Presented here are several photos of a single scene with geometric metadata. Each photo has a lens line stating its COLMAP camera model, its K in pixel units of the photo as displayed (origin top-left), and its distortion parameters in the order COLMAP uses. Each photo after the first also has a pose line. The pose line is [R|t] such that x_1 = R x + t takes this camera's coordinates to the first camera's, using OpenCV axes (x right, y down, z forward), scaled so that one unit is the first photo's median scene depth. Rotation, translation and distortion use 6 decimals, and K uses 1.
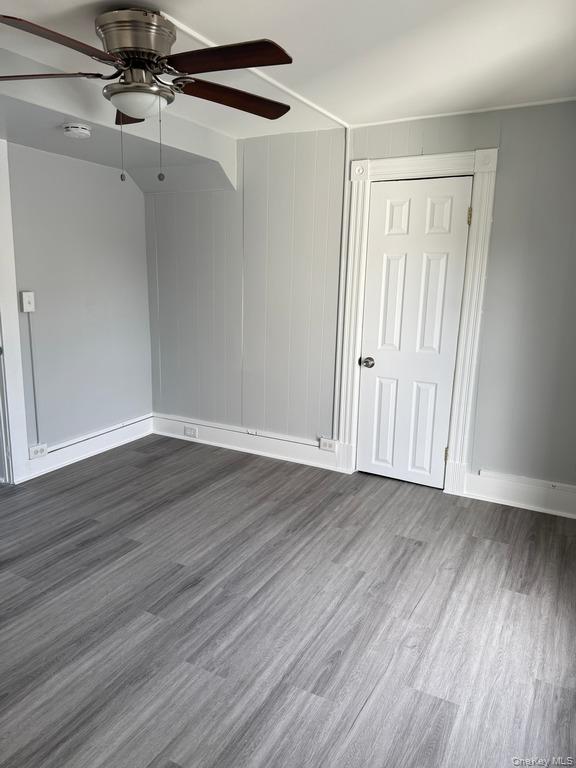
lens RADIAL K [[540.6, 0, 290.3], [0, 540.6, 385.1], [0, 0, 1]] dist [0.106781, -0.122511]
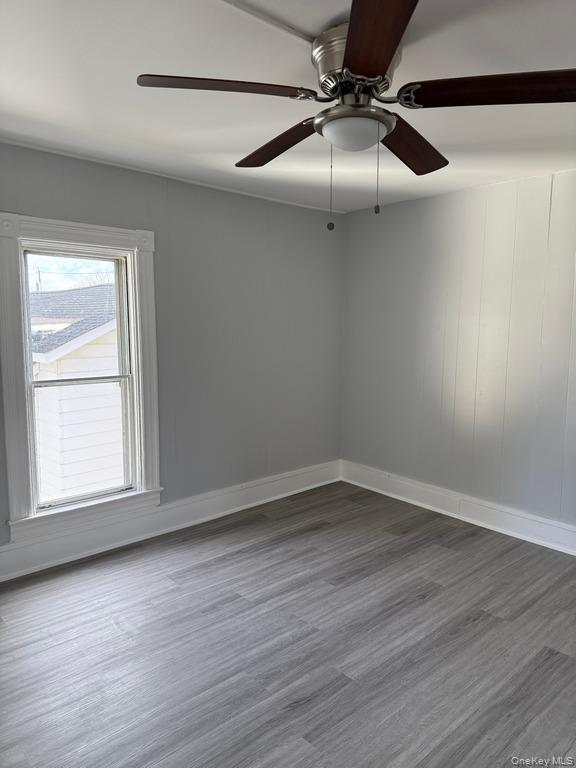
lens RADIAL K [[540.6, 0, 290.3], [0, 540.6, 385.1], [0, 0, 1]] dist [0.106781, -0.122511]
pose [[-0.944040, -0.061339, 0.324076, -0.475811], [0.045642, 0.948807, 0.312540, -0.400300], [-0.326657, 0.309842, -0.892913, 1.878645]]
